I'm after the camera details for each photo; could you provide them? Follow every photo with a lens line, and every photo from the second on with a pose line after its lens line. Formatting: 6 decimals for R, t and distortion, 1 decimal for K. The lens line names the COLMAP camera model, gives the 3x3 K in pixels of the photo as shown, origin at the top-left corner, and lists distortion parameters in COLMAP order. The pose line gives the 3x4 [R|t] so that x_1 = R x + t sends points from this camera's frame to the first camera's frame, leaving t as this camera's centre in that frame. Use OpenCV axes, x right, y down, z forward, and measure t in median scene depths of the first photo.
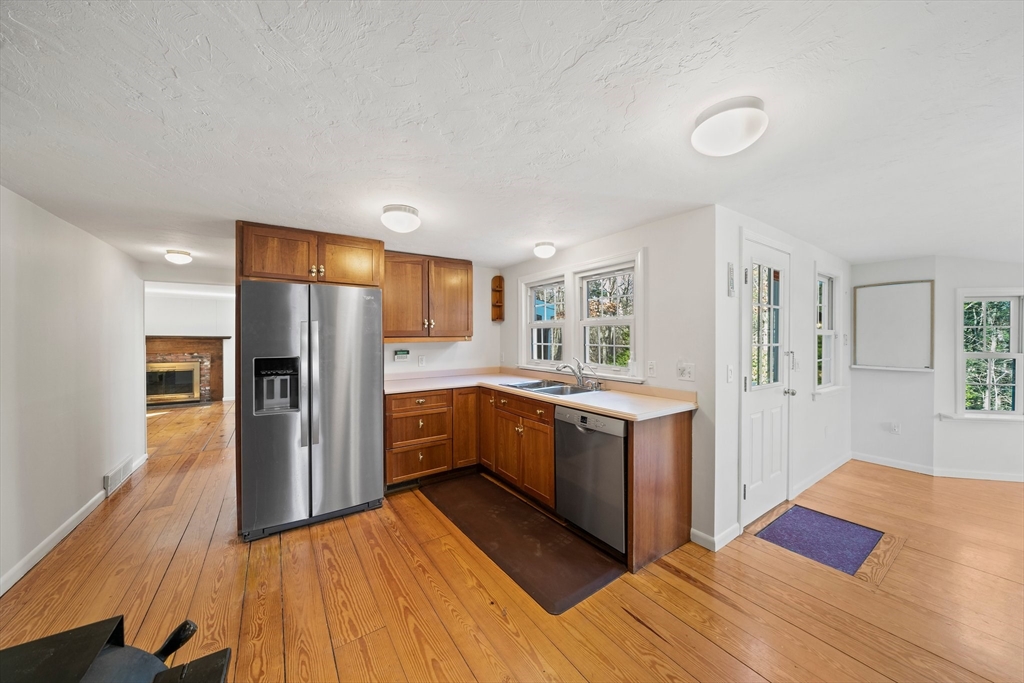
lens RADIAL K [[355.0, 0, 512.0], [0, 355.0, 341.5], [0, 0, 1]] dist [-0.000159, -0.000005]
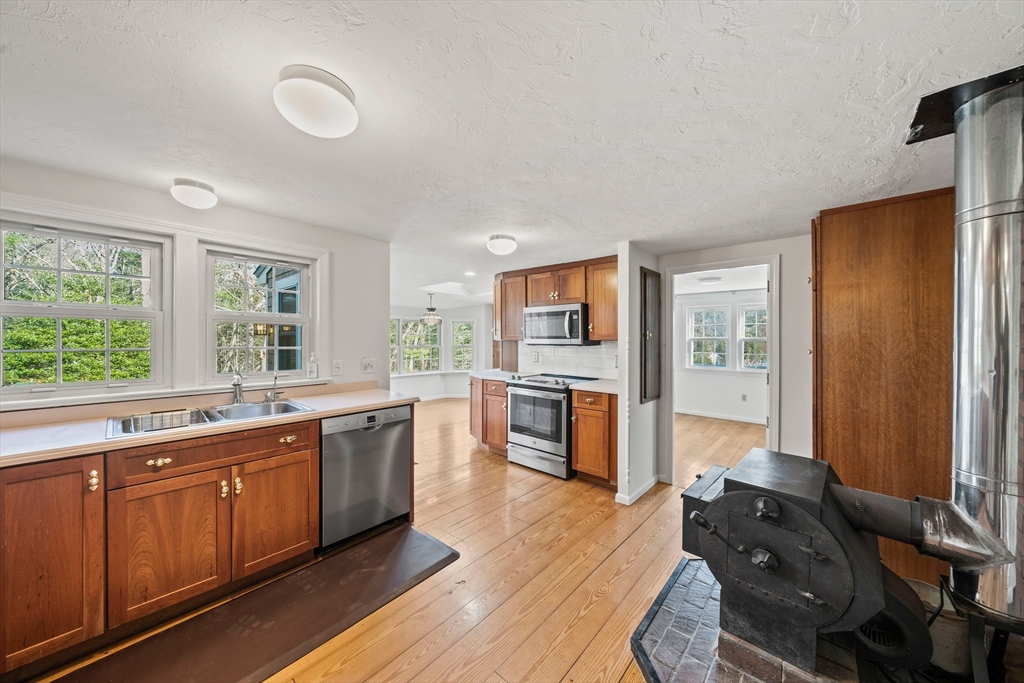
lens RADIAL K [[351.6, 0, 516.0], [0, 351.6, 344.8], [0, 0, 1]] dist [-0.002470, -0.000142]
pose [[-0.264351, -0.016205, 0.964290, -0.622955], [0.005213, 0.999820, 0.018231, -0.007512], [-0.964412, 0.009847, -0.264219, 0.613623]]
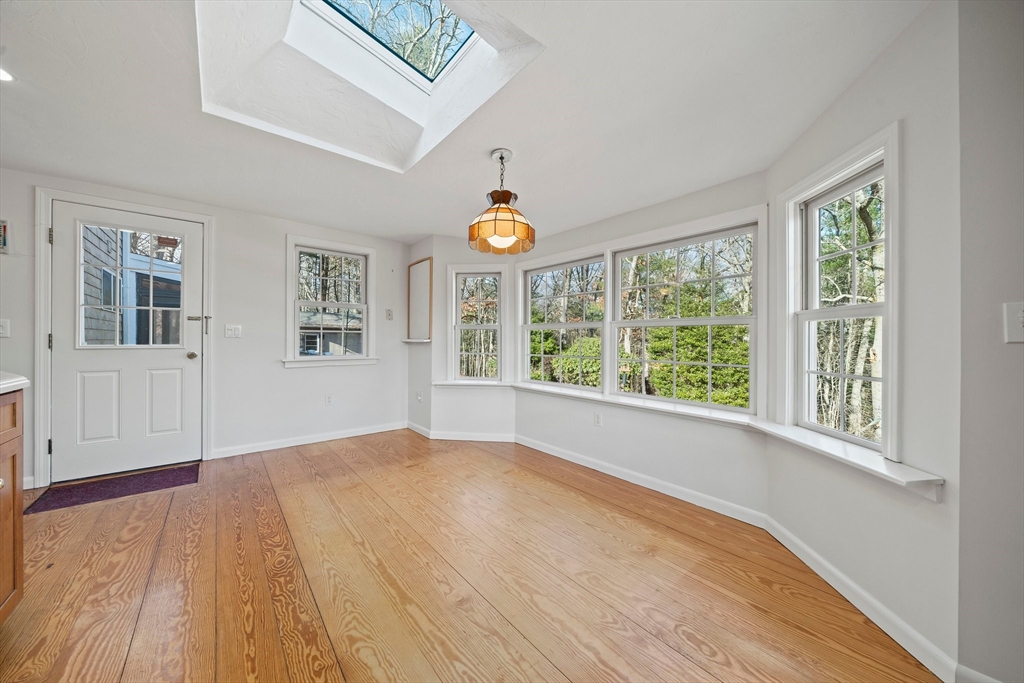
lens RADIAL K [[351.4, 0, 512.0], [0, 351.4, 341.5], [0, 0, 1]] dist [-0.001974, -0.000178]
pose [[0.994592, 0.000350, 0.103861, 1.391259], [-0.000119, 0.999998, -0.002230, 0.090403], [-0.103862, 0.002206, 0.994589, -0.094703]]
